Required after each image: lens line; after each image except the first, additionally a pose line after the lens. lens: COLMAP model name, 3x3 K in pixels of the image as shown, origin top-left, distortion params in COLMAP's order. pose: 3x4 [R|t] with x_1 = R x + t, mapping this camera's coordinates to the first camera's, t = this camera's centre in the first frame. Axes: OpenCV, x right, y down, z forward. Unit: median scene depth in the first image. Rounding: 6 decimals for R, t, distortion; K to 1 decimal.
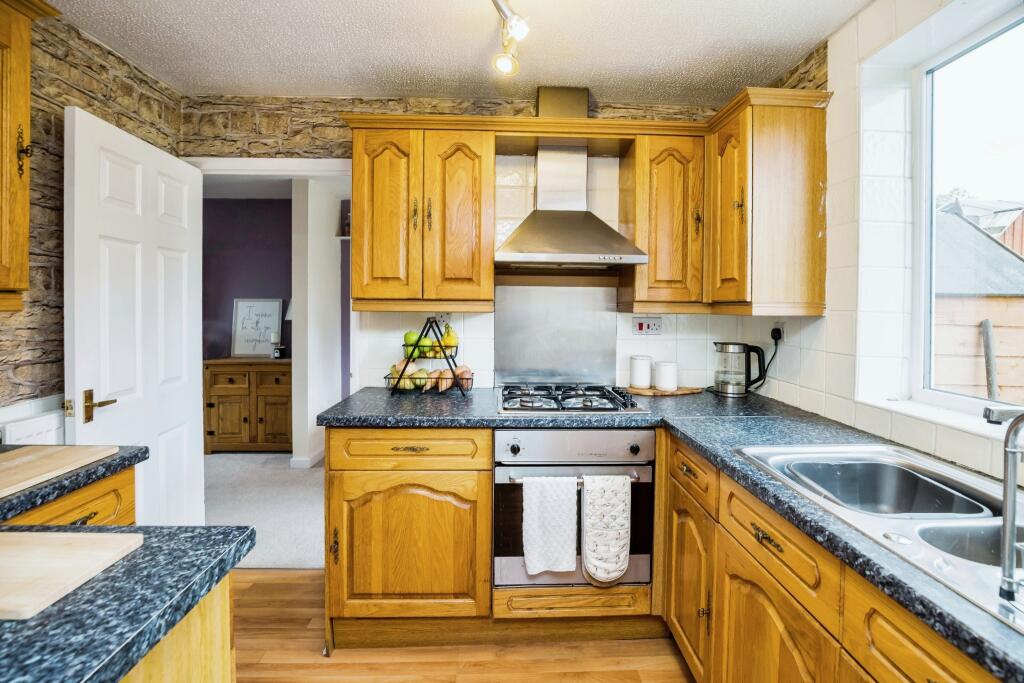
lens RADIAL K [[485.1, 0, 519.1], [0, 485.1, 297.4], [0, 0, 1]] dist [-0.030223, -0.000206]
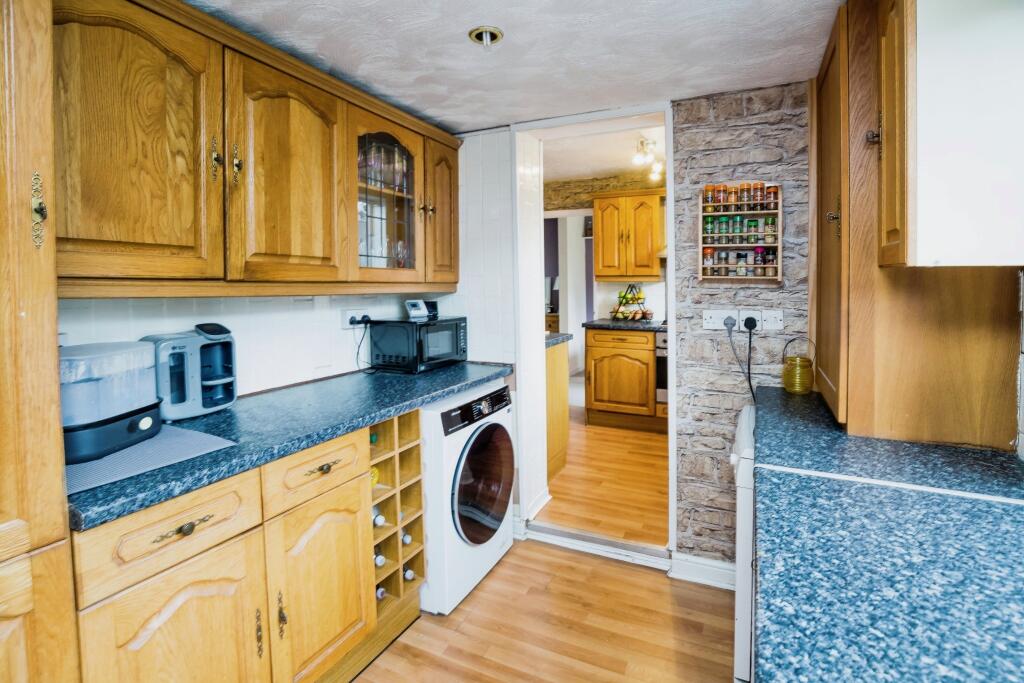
lens RADIAL K [[485.1, 0, 519.1], [0, 485.1, 297.4], [0, 0, 1]] dist [-0.030223, -0.000206]
pose [[0.887077, 0.000518, -0.461621, 0.374938], [0.021971, 0.998819, 0.043341, -0.003405], [0.461098, -0.048589, 0.886018, -1.140382]]
